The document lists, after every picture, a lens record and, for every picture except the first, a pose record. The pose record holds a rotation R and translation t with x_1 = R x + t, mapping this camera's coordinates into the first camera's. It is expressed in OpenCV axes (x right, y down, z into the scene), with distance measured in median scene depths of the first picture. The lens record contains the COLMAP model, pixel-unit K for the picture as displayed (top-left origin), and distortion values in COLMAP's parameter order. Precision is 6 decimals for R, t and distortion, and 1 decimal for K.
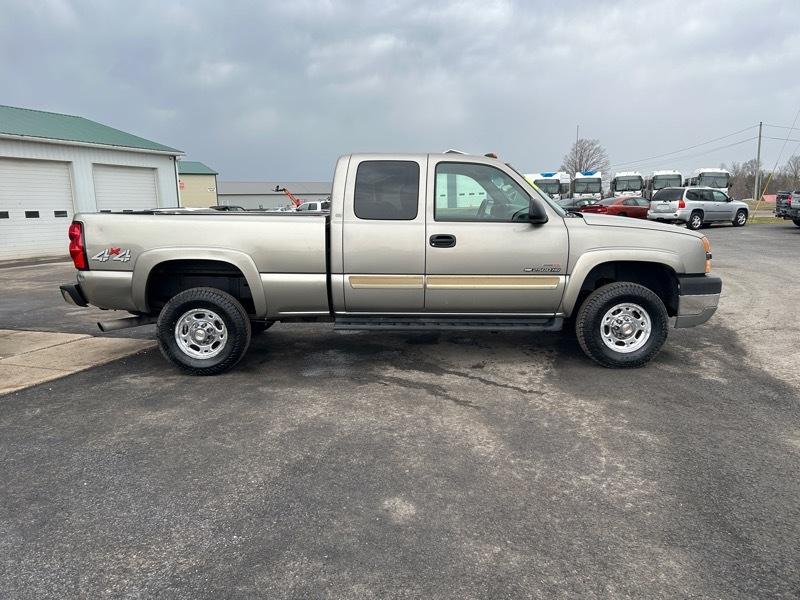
lens RADIAL K [[595.1, 0, 400.0], [0, 595.1, 300.0], [0, 0, 1]] dist [0.070651, -0.087103]
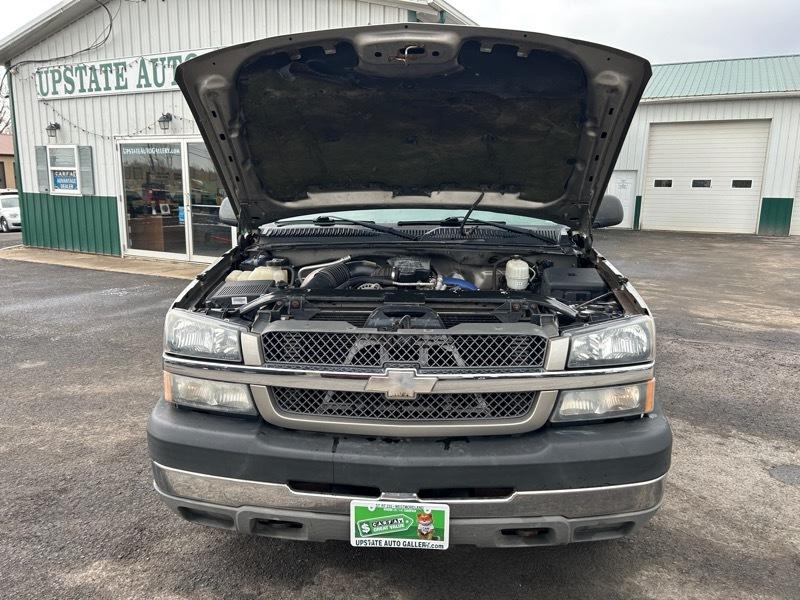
lens RADIAL K [[599.5, 0, 400.0], [0, 599.5, 300.0], [0, 0, 1]] dist [0.054207, -0.062892]
pose [[-0.064744, 0.209228, -0.975721, 0.863347], [-0.153860, 0.963988, 0.216922, -0.195503], [0.985969, 0.164168, -0.030220, 1.150664]]
